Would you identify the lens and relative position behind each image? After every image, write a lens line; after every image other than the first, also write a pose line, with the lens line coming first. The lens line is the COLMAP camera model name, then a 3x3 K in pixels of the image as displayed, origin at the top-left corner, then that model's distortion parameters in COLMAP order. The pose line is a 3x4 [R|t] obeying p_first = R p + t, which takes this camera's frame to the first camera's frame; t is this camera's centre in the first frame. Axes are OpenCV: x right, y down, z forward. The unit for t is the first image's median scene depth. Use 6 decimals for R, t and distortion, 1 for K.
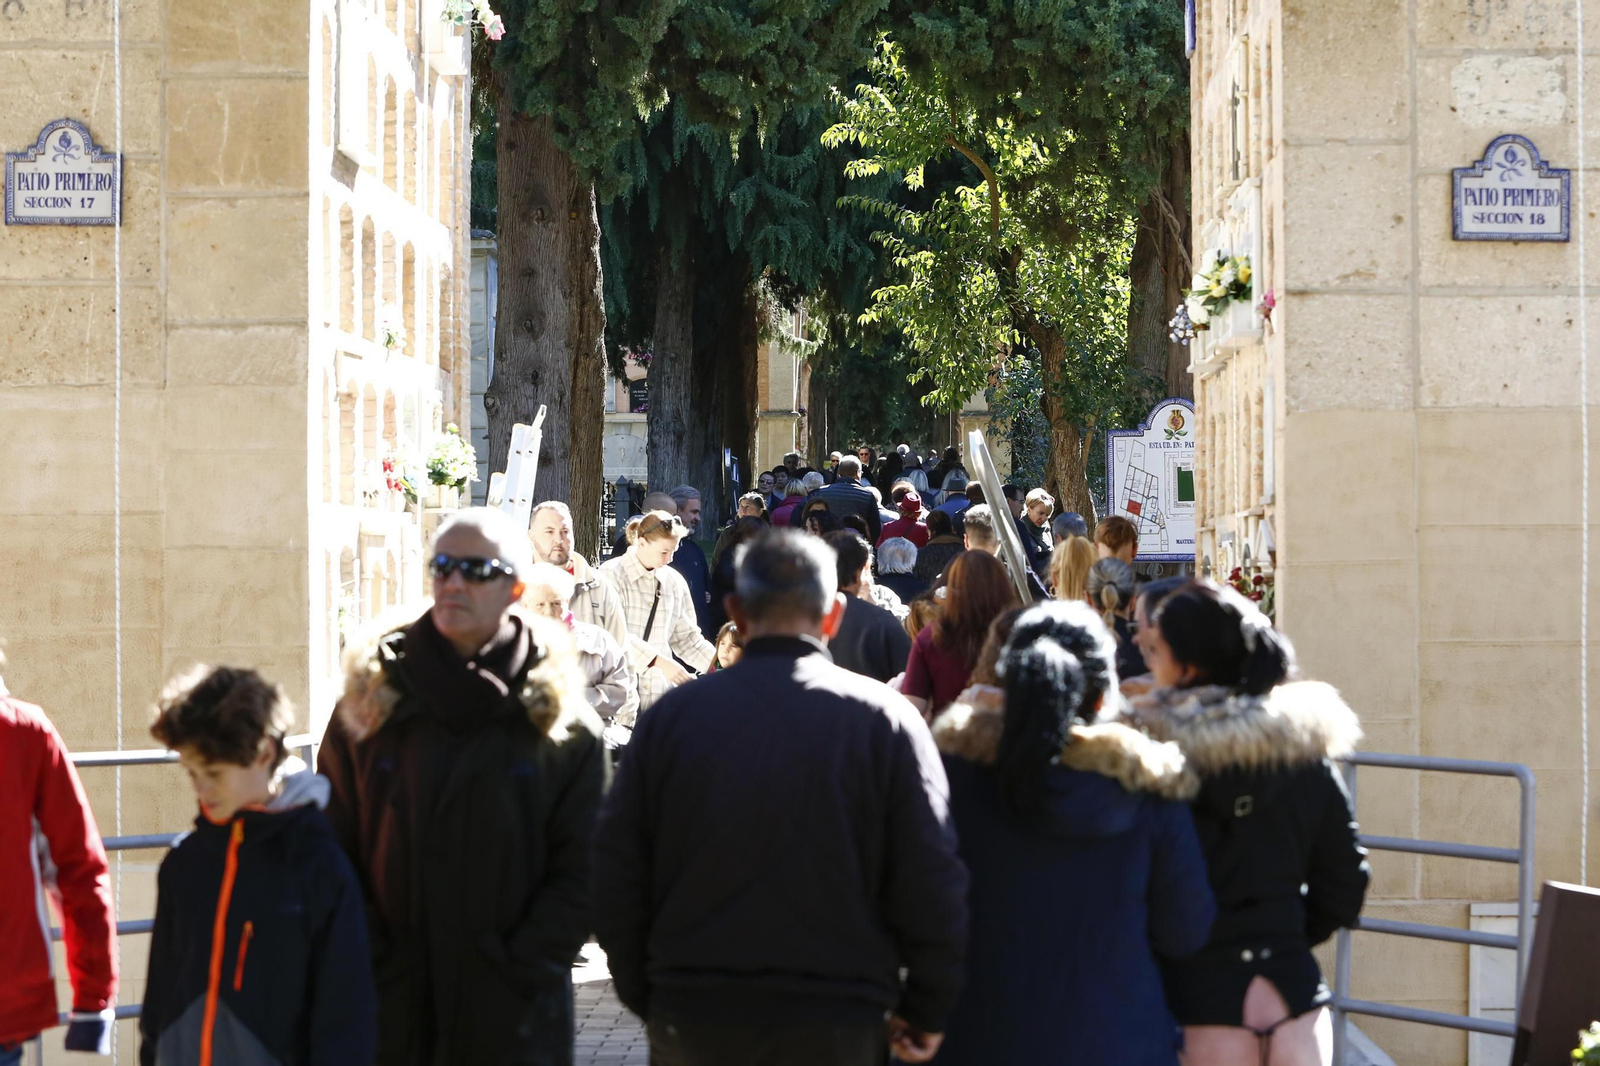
lens RADIAL K [[5640.9, 0, 800.0], [0, 5640.9, 533.0], [0, 0, 1]] dist [0.134311, 2.562600]
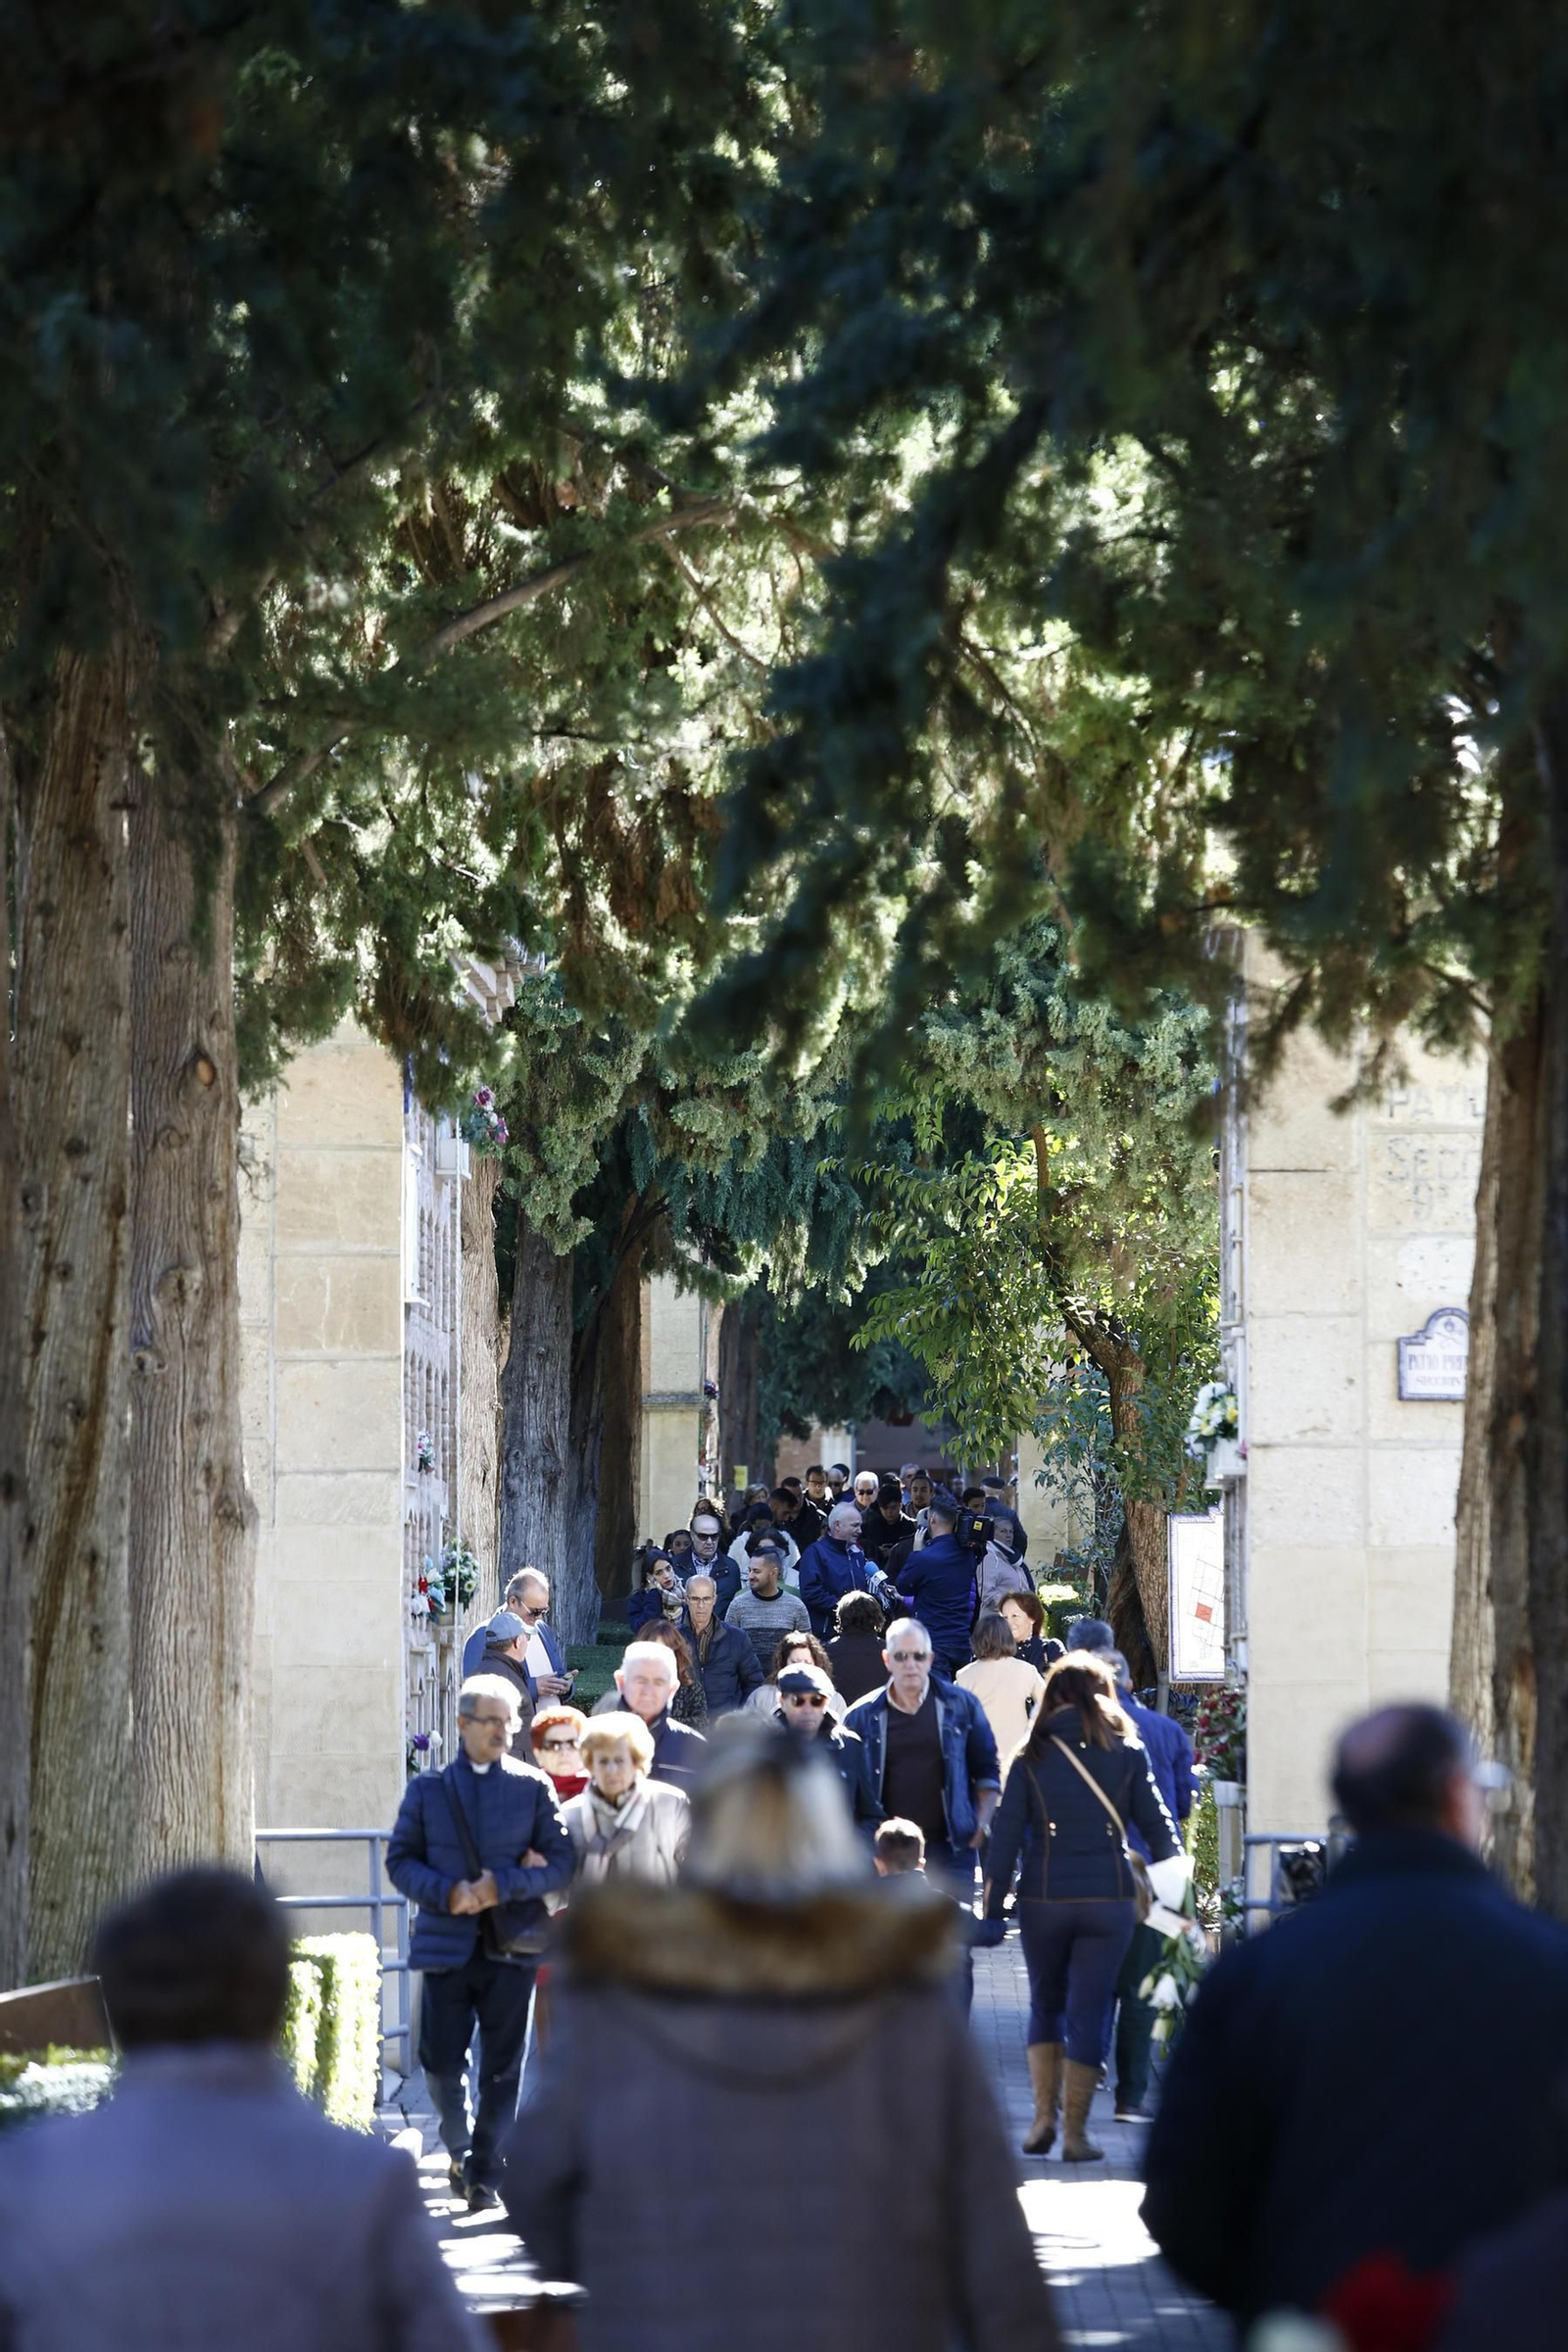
lens RADIAL K [[8792.5, 0, 869.8], [0, 8792.5, 1178.6], [0, 0, 1]] dist [0.547612, 4.705416]
pose [[0.999895, 0.004696, 0.013723, -0.015736], [-0.003978, 0.998646, -0.051867, -0.003641], [-0.013948, 0.051807, 0.998560, -0.765905]]
